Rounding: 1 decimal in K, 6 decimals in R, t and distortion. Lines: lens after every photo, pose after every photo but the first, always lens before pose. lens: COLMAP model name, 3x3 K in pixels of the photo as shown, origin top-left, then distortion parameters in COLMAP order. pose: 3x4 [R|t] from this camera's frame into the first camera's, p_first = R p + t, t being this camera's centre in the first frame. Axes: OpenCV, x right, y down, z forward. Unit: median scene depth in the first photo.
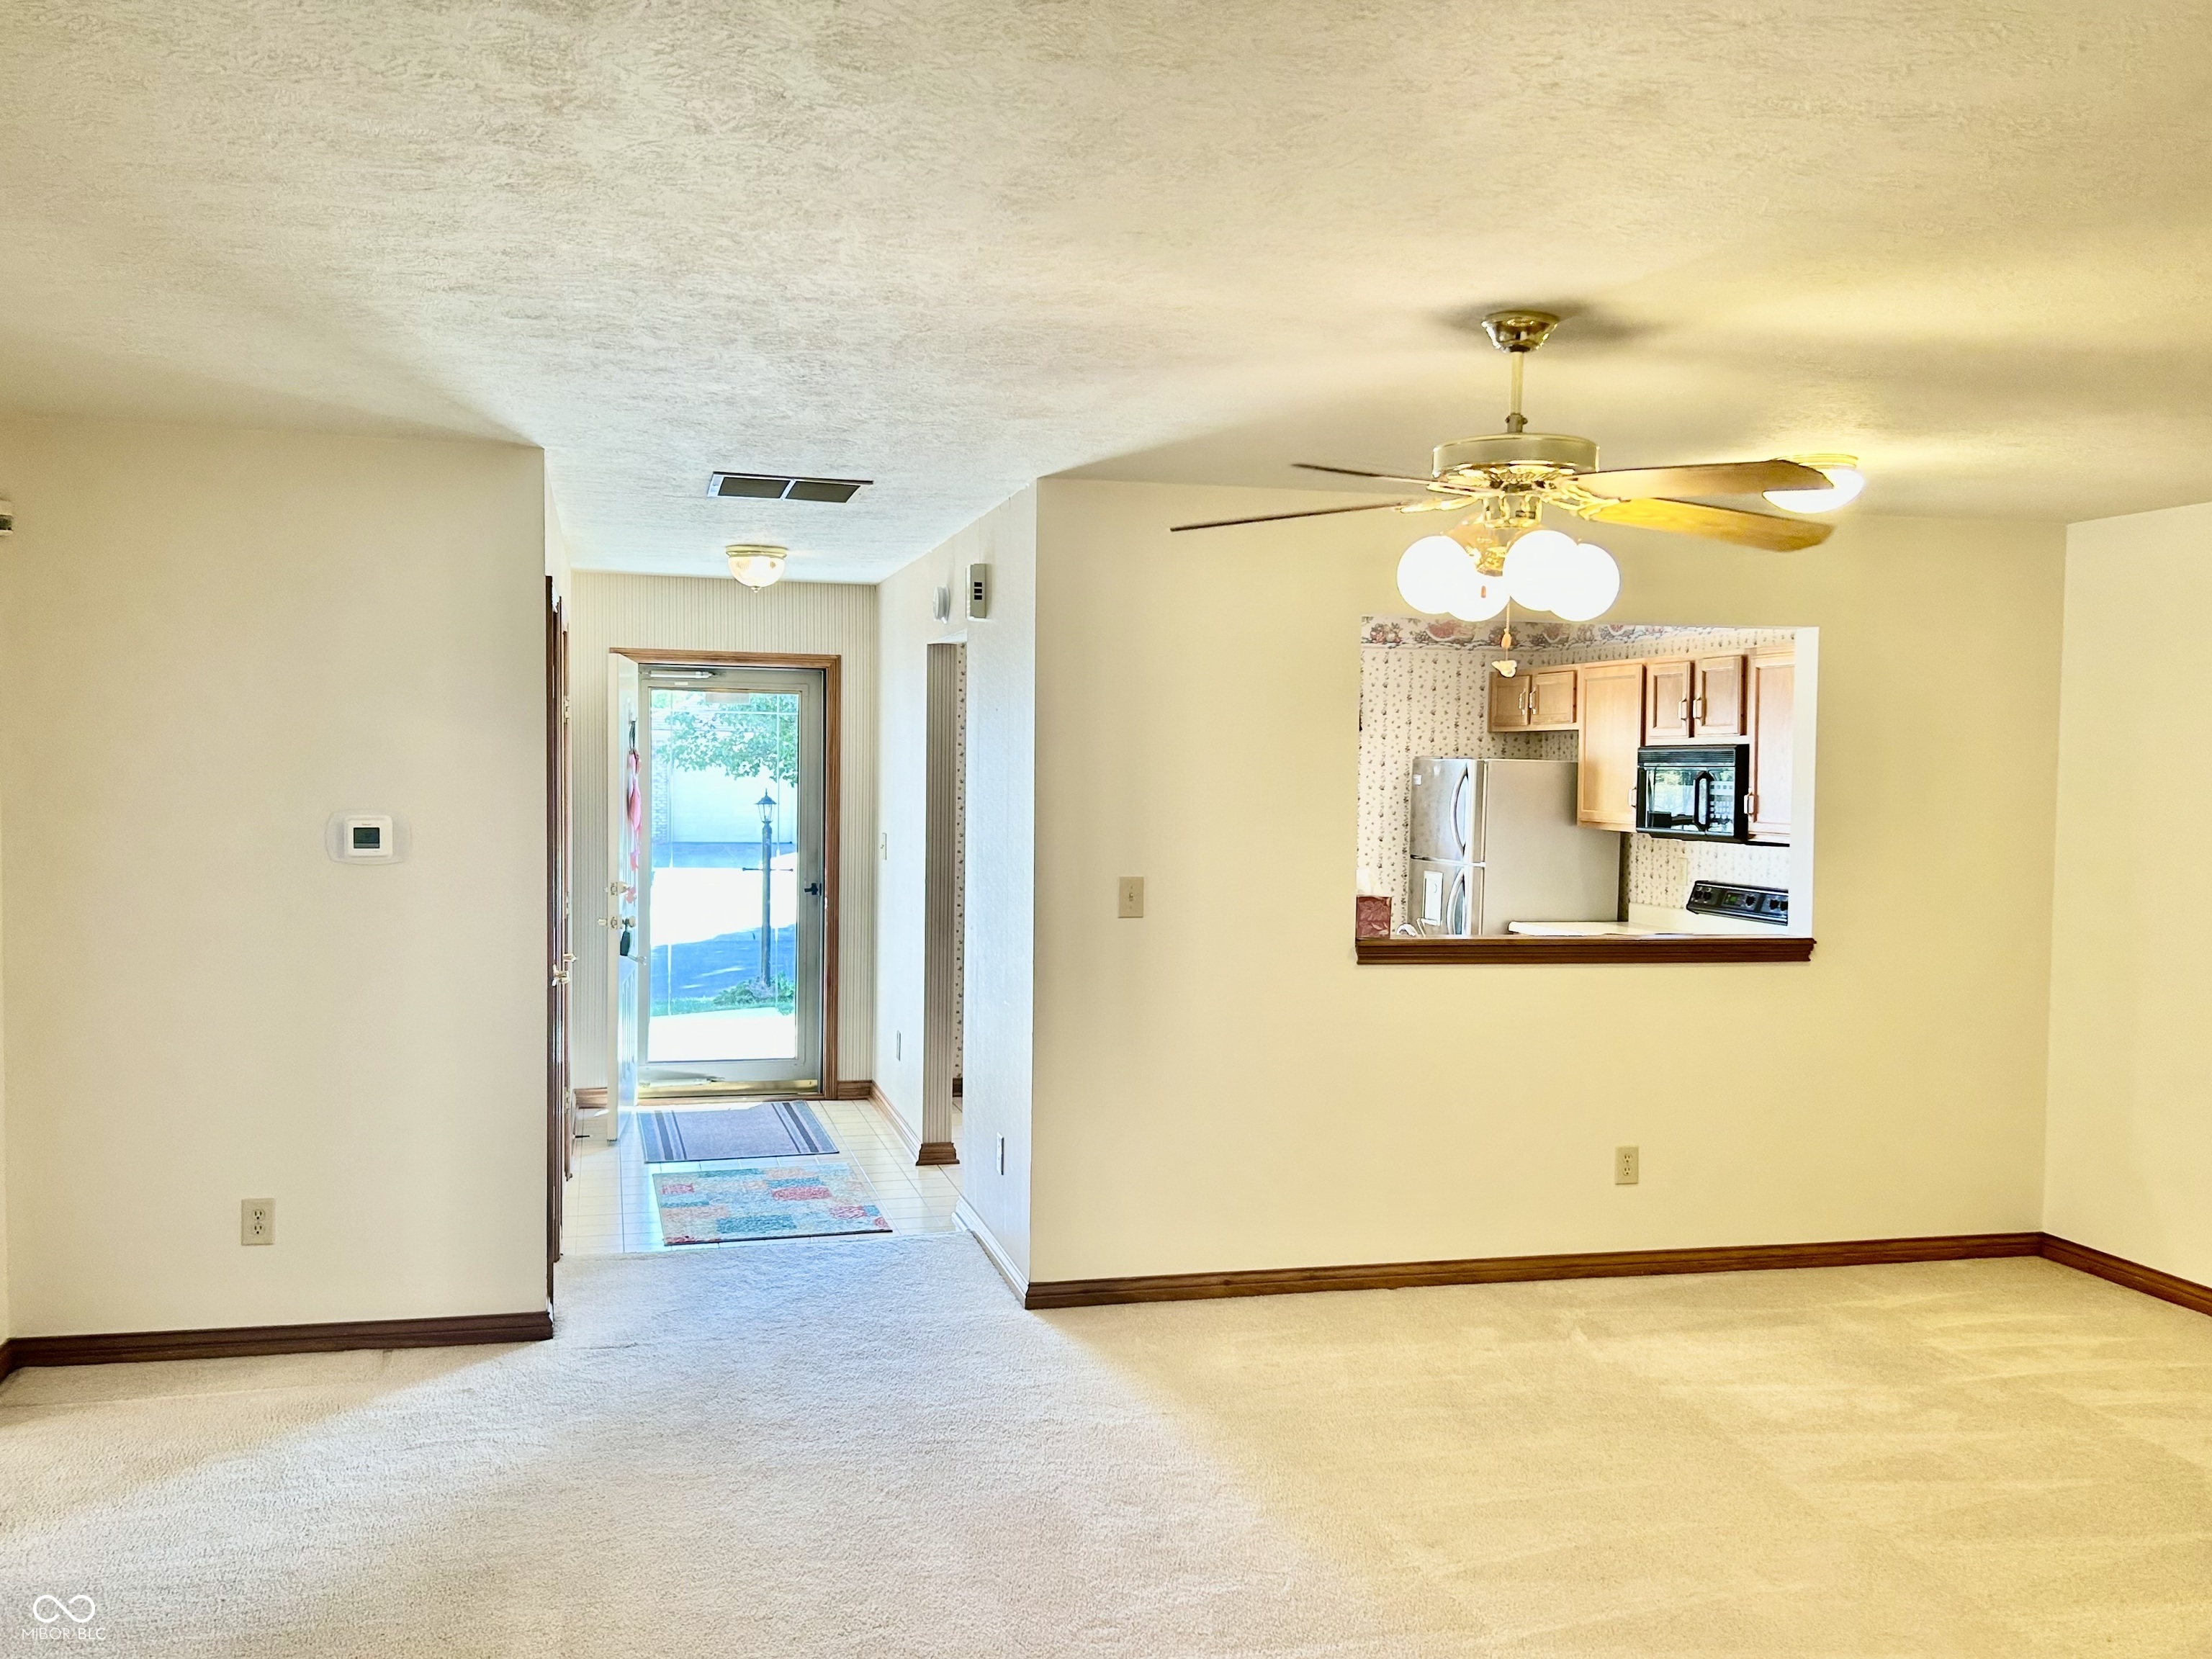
lens RADIAL K [[1956.7, 0, 1094.3], [0, 1956.7, 828.0], [0, 0, 1]] dist [0.059259, -0.073993]
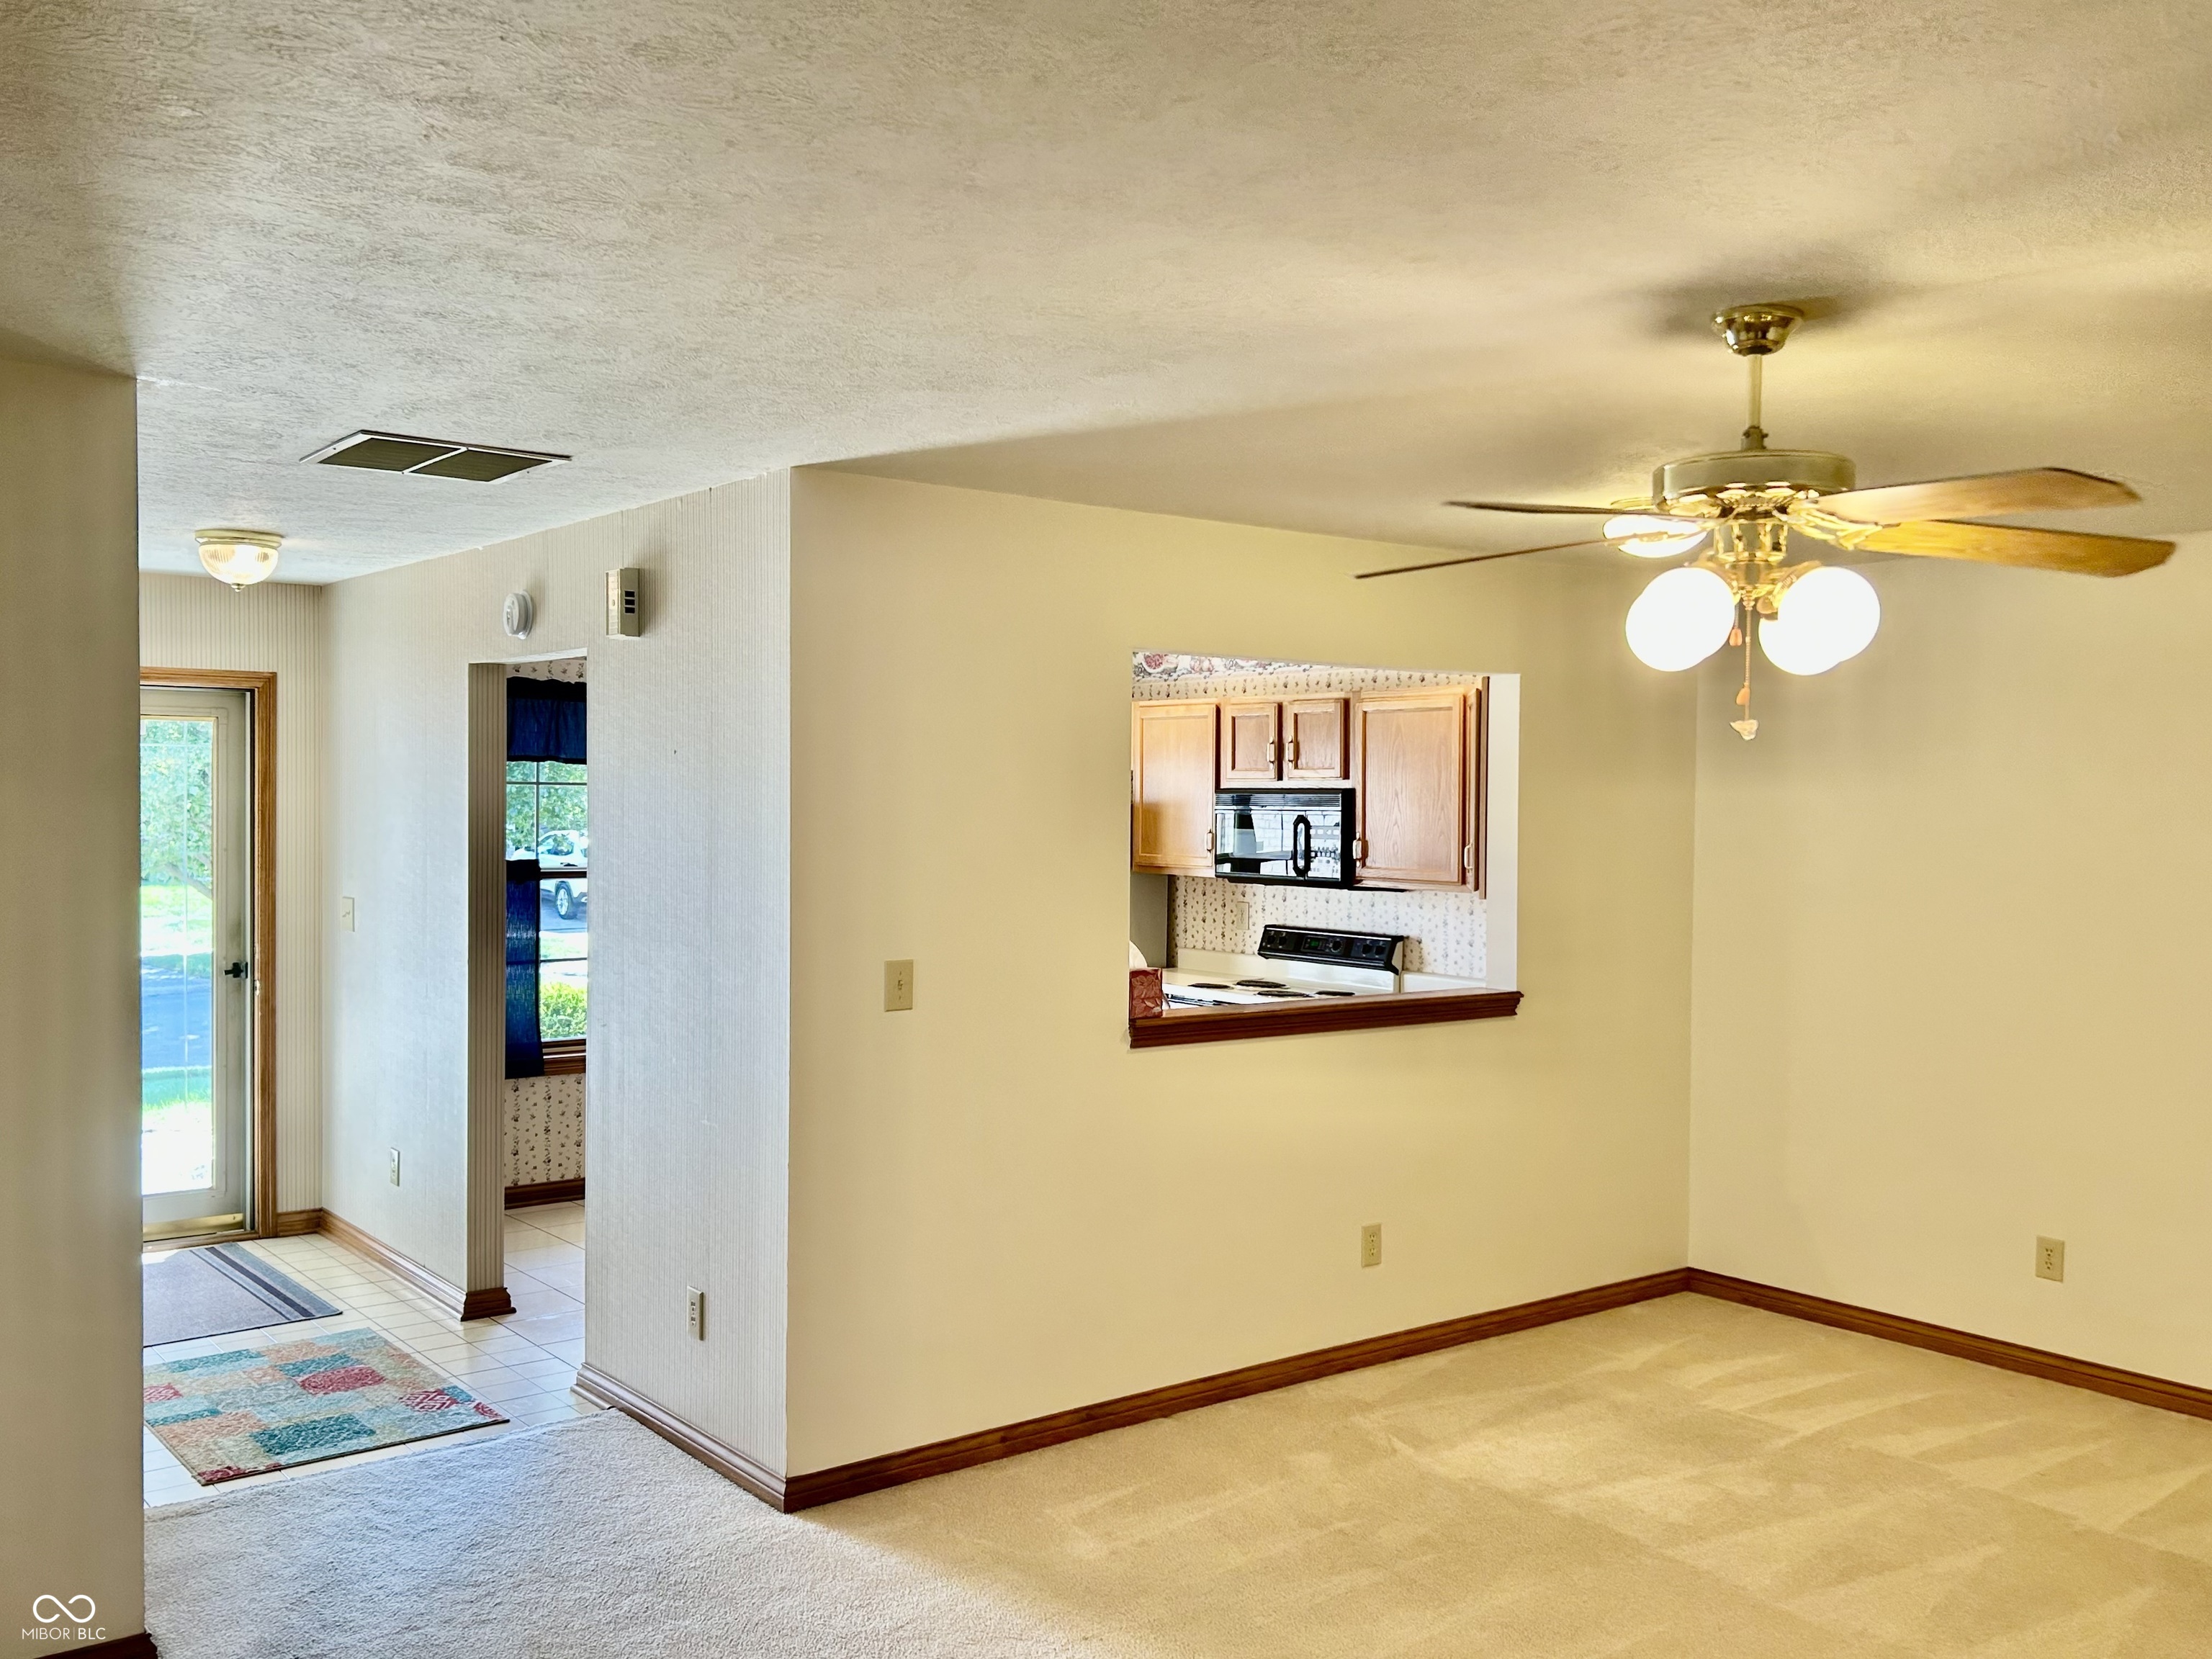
lens RADIAL K [[1956.7, 0, 1136.1], [0, 1956.7, 823.6], [0, 0, 1]] dist [0.059259, -0.073993]
pose [[0.910095, -0.009944, 0.414279, -0.223294], [0.015590, 0.999826, -0.010250, -0.021434], [-0.414105, 0.015787, 0.910092, 0.203918]]
